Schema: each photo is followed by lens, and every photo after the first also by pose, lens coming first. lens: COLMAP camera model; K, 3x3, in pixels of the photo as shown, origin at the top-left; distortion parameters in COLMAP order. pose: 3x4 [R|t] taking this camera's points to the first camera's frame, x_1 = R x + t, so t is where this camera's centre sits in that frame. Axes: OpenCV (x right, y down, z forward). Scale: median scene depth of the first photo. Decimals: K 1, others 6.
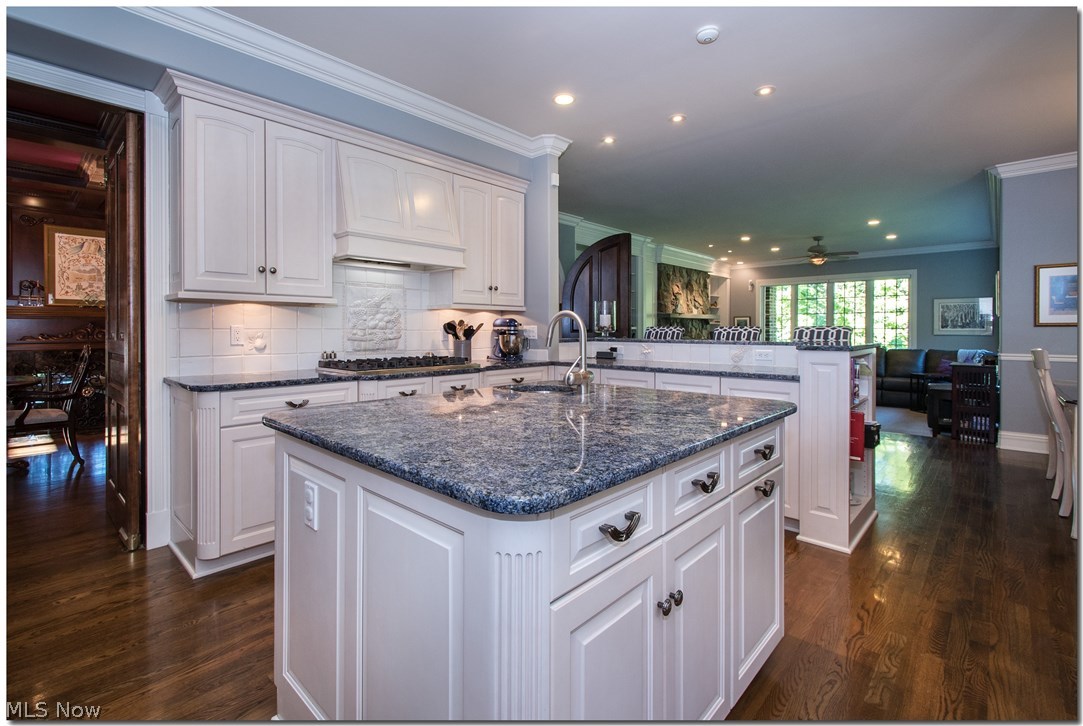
lens RADIAL K [[493.3, 0, 517.0], [0, 493.3, 340.6], [0, 0, 1]] dist [-0.002995, 0.001109]
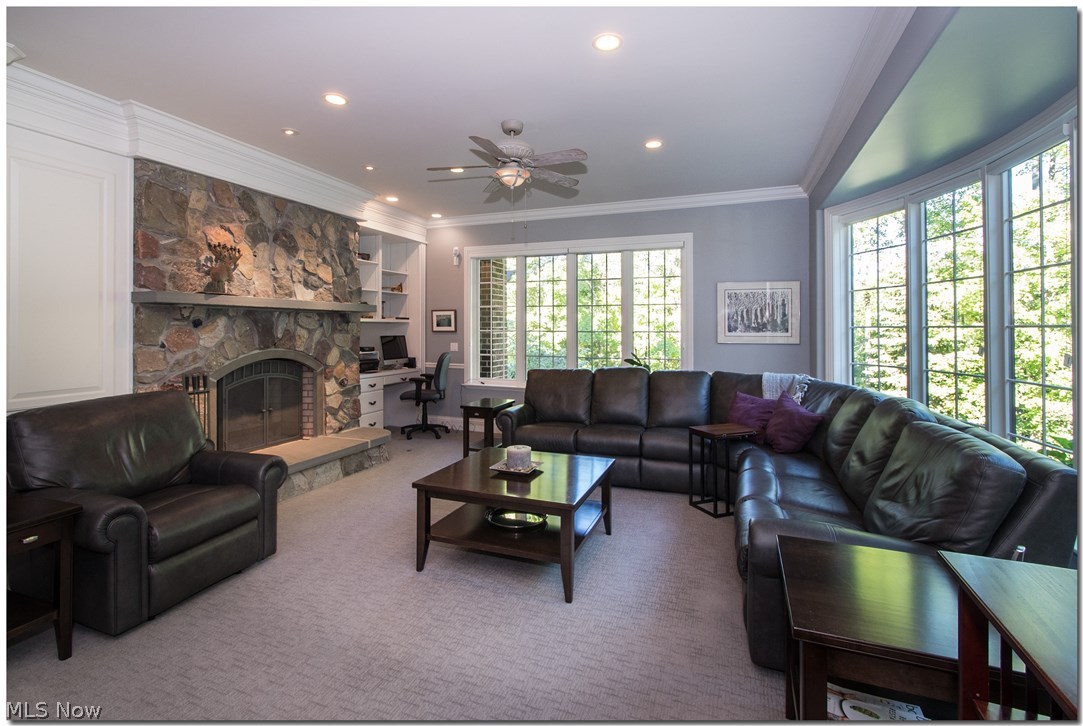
lens RADIAL K [[493.3, 0, 521.1], [0, 493.3, 321.7], [0, 0, 1]] dist [-0.002995, 0.001109]
pose [[0.935935, 0.008471, 0.352071, 0.974344], [0.005311, 0.999257, -0.038163, -0.036539], [-0.352132, 0.037588, 0.935195, 1.236819]]
